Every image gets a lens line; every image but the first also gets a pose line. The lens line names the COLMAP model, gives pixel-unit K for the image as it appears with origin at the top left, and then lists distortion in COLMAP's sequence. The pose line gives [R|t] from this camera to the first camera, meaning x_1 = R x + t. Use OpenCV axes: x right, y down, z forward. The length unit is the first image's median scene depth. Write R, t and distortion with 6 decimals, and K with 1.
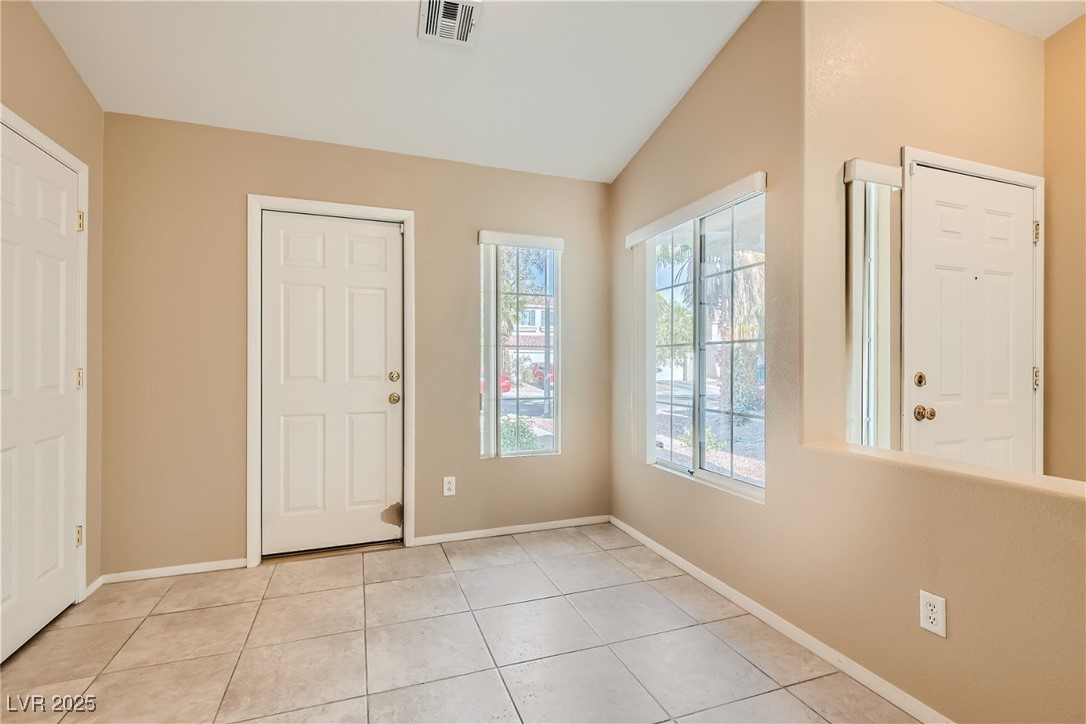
lens RADIAL K [[510.4, 0, 553.8], [0, 510.4, 364.1], [0, 0, 1]] dist [0.014136, -0.006035]
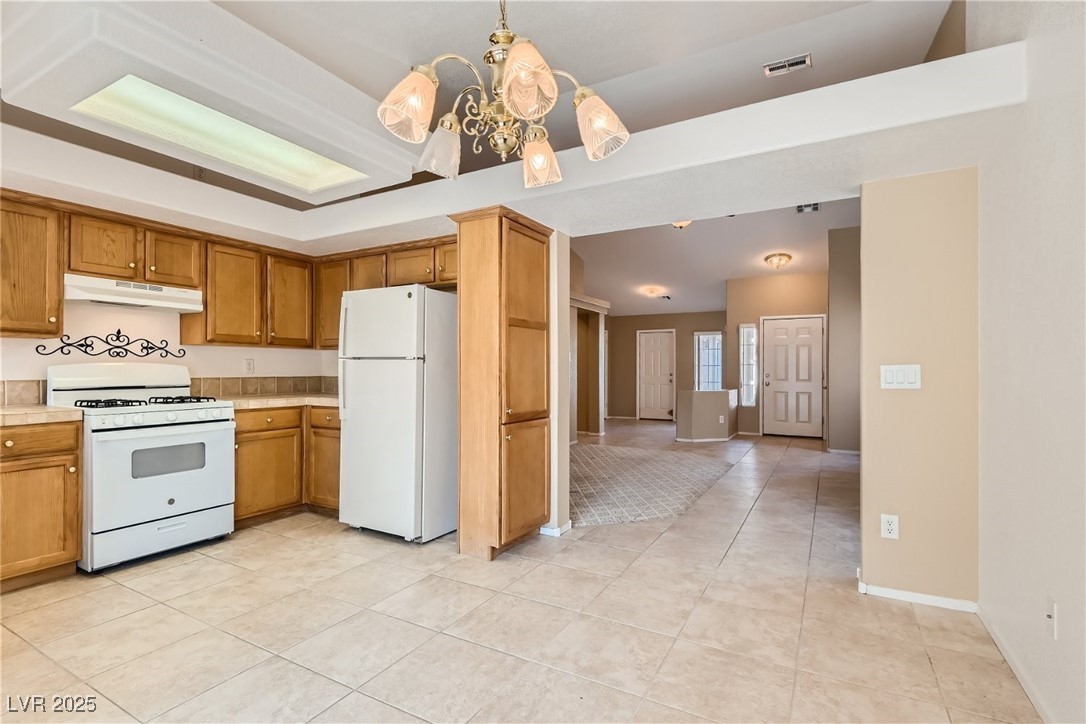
lens RADIAL K [[526.3, 0, 526.5], [0, 526.3, 371.5], [0, 0, 1]] dist [-0.006162, -0.005578]
pose [[0.627758, 0.001050, -0.778408, 1.943372], [-0.000405, 0.999999, 0.001023, -0.001629], [0.778409, -0.000327, 0.627758, -2.123091]]
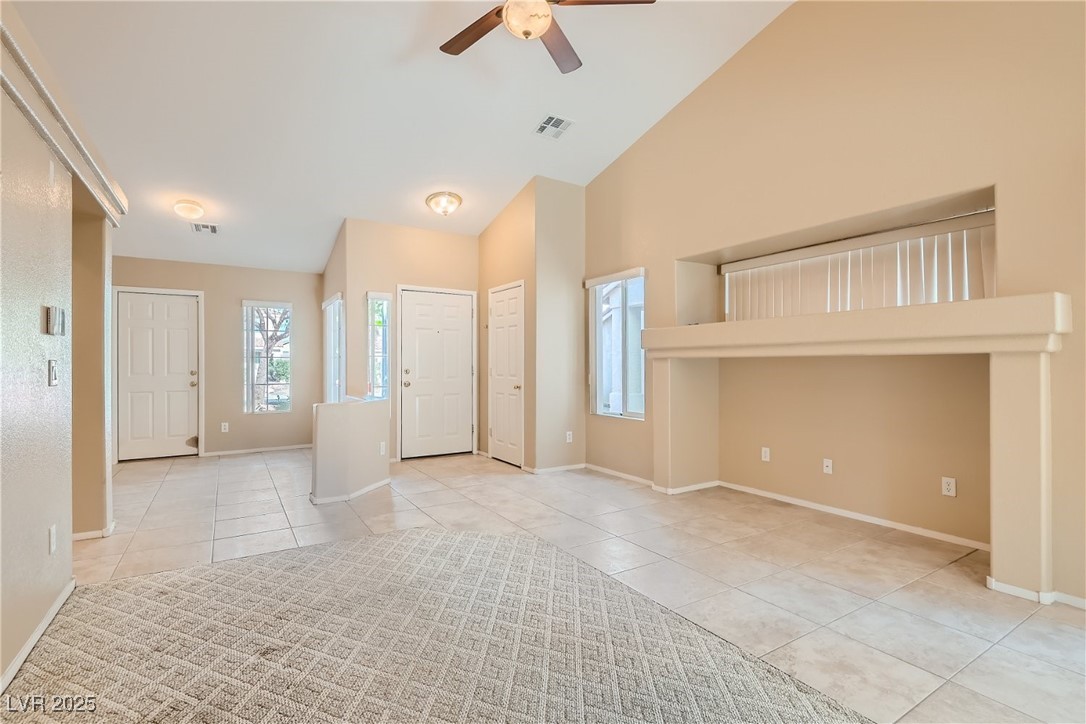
lens RADIAL K [[510.4, 0, 546.5], [0, 510.4, 362.0], [0, 0, 1]] dist [0.014136, -0.006035]
pose [[0.980117, -0.003857, 0.198385, 0.648133], [0.004832, 0.999979, -0.004432, -0.003260], [-0.198364, 0.005303, 0.980114, -1.249096]]
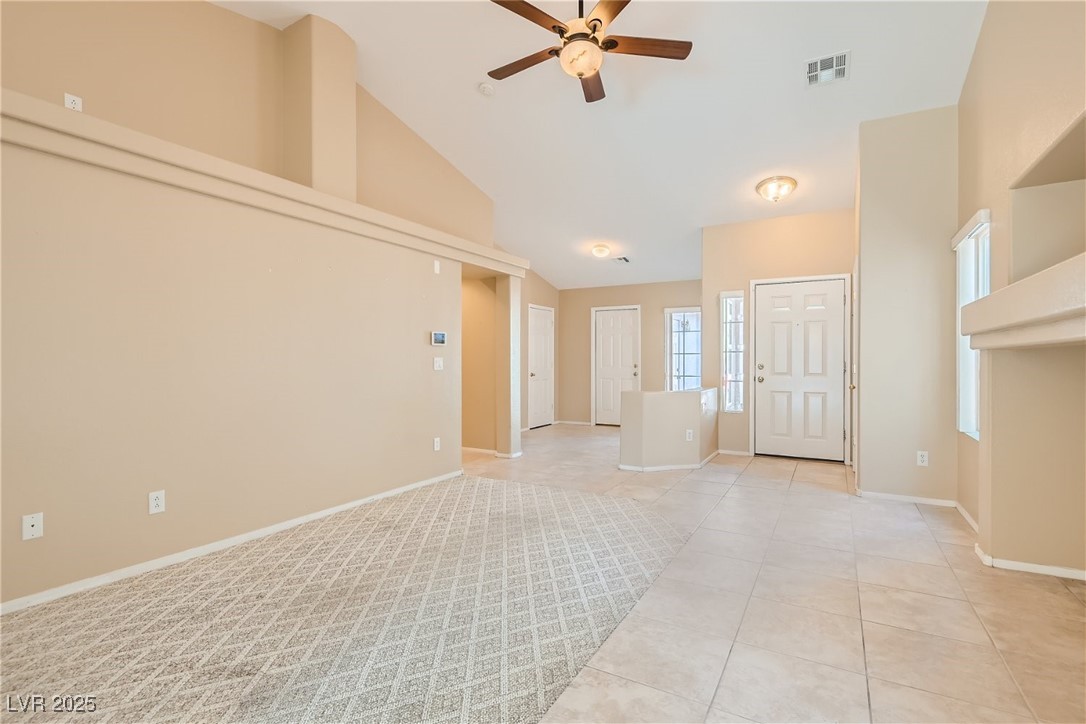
lens RADIAL K [[510.4, 0, 541.9], [0, 510.4, 363.8], [0, 0, 1]] dist [0.014136, -0.006035]
pose [[0.633234, 0.001898, -0.773958, 1.477064], [0.002219, 0.999988, 0.004268, 0.000171], [0.773957, -0.004420, 0.633223, -1.099679]]
